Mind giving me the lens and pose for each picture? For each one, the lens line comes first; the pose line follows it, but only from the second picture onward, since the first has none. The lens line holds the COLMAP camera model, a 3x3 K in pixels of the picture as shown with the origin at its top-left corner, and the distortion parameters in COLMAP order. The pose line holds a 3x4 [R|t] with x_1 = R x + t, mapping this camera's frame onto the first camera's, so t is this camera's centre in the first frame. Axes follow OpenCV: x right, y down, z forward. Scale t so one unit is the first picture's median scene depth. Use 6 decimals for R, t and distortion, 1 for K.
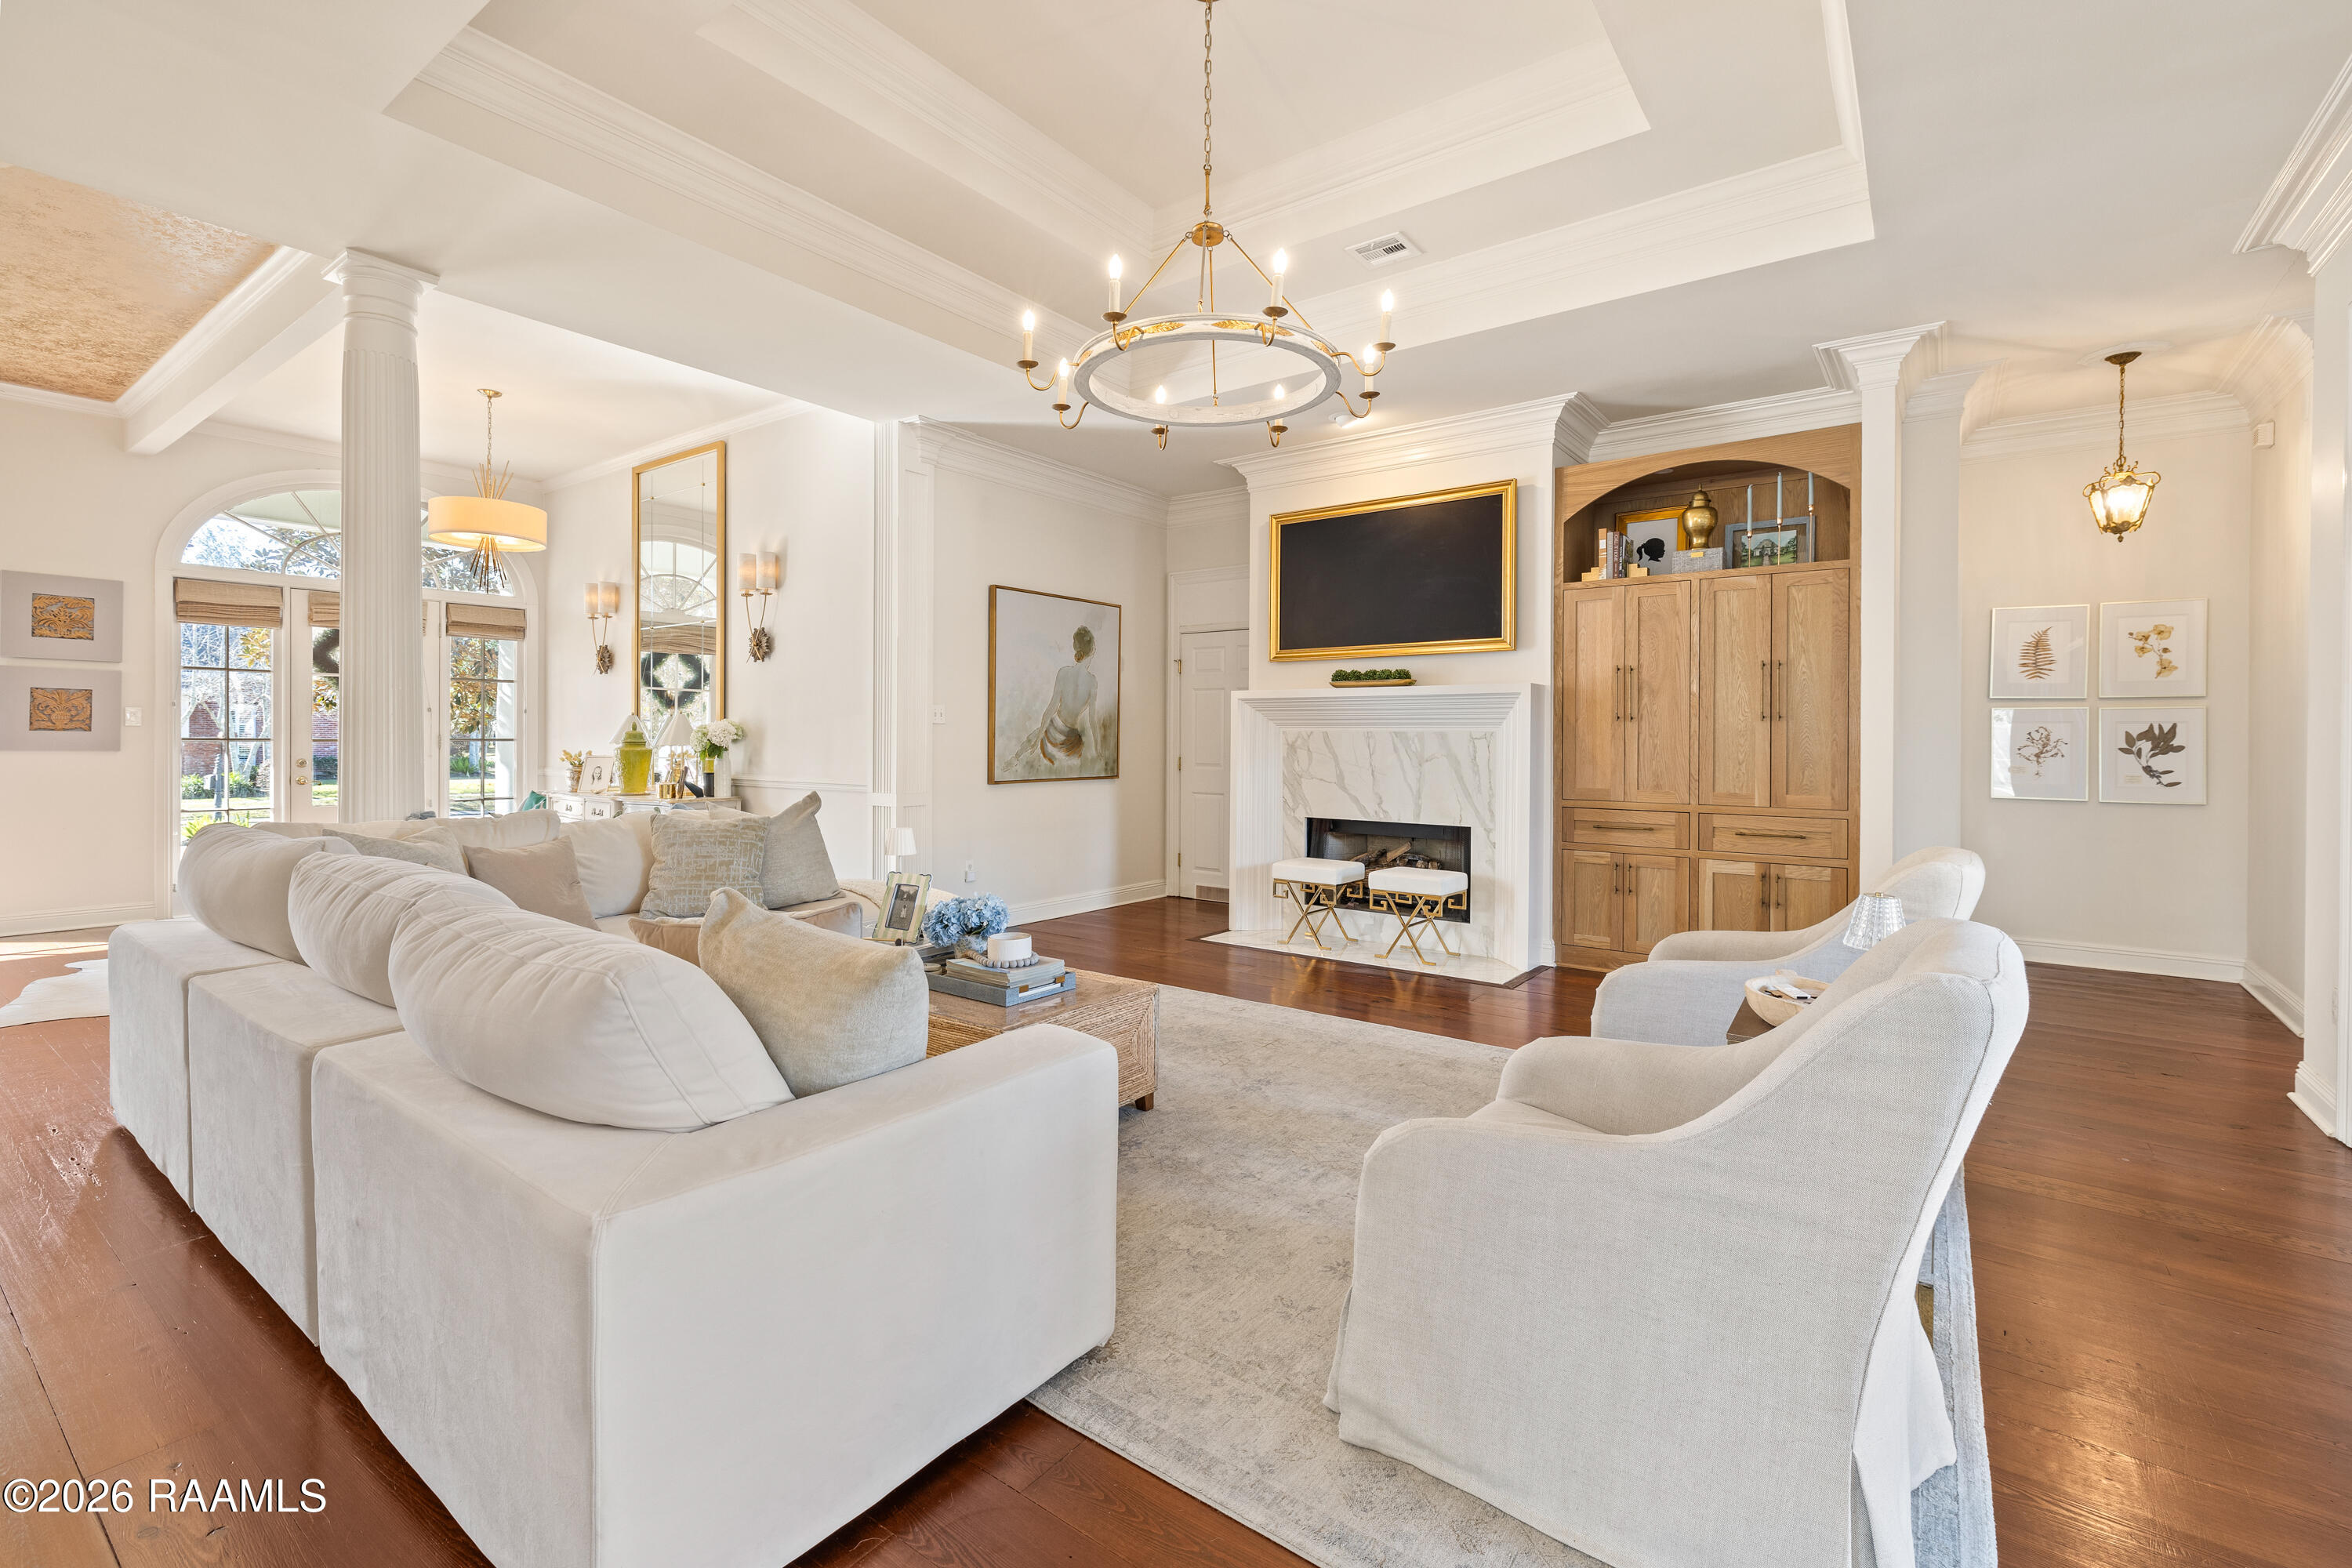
lens RADIAL K [[1036.5, 0, 1165.0], [0, 1036.5, 744.3], [0, 0, 1]] dist [0.000075, -0.000017]
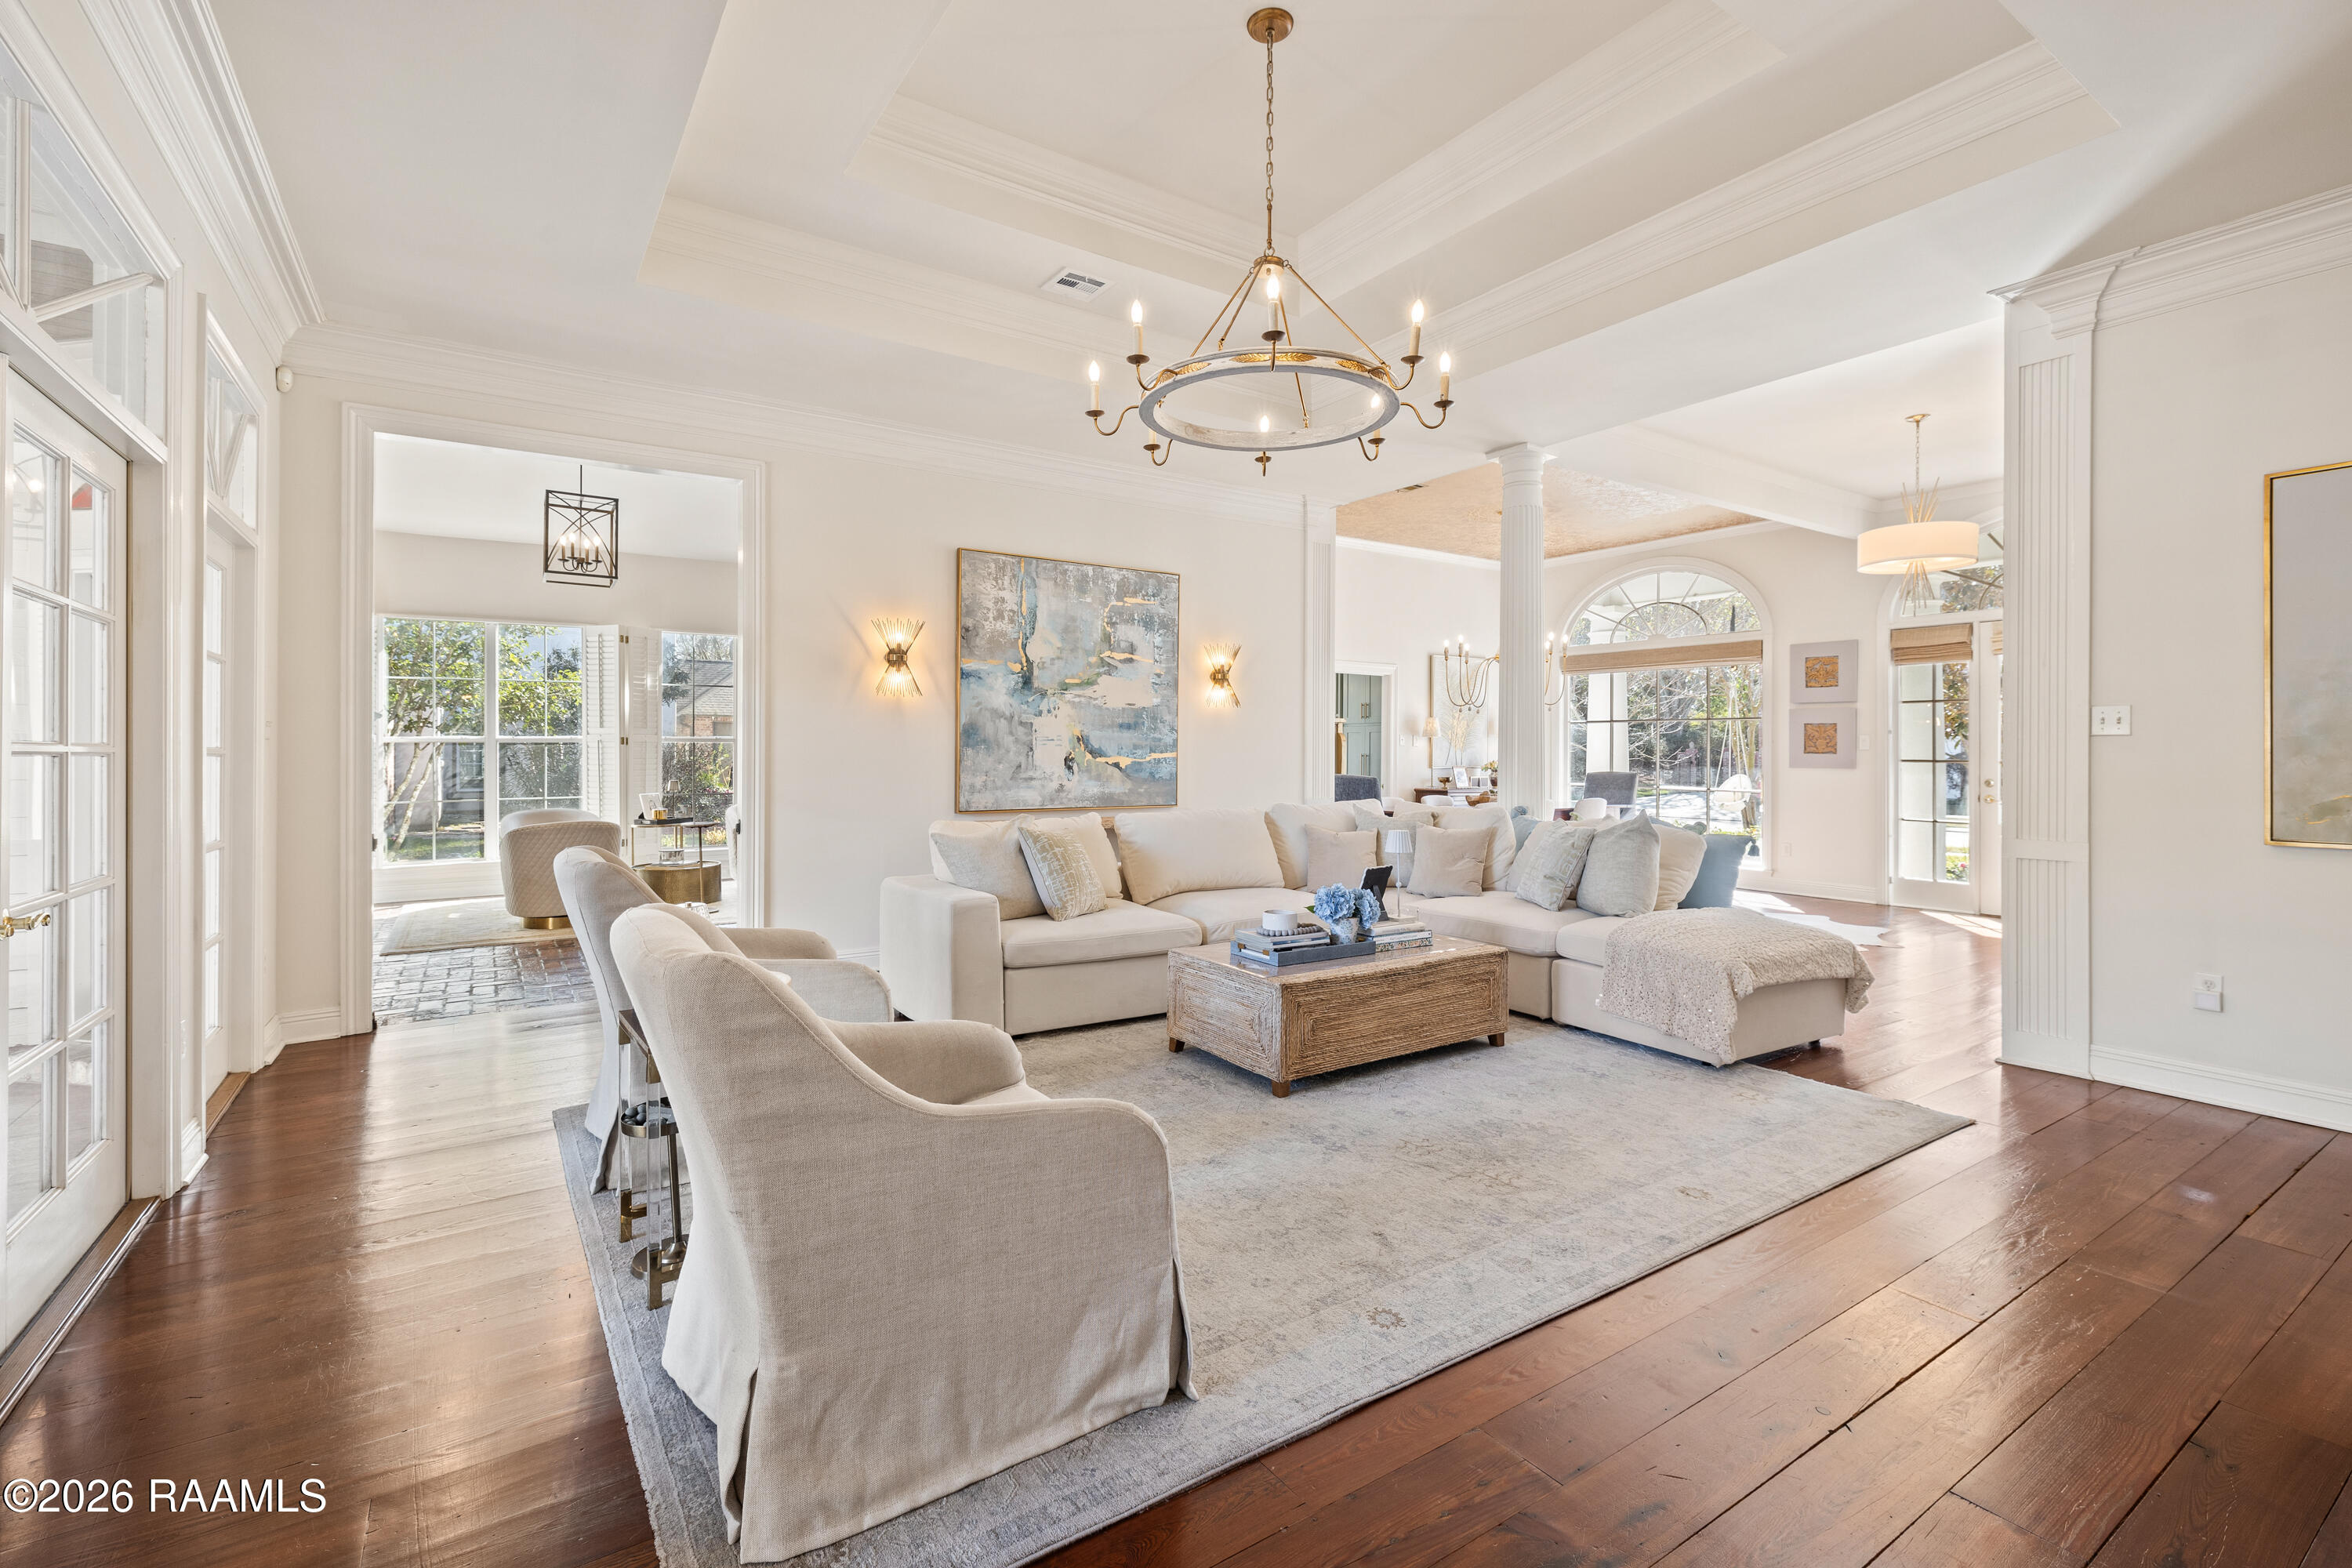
lens RADIAL K [[1036.5, 0, 1173.8], [0, 1036.5, 766.1], [0, 0, 1]] dist [0.000075, -0.000017]
pose [[-0.338362, 0.004087, -0.941007, 0.537899], [-0.007657, 0.999946, 0.007097, -0.000106], [0.940985, 0.009606, -0.338313, 0.653103]]
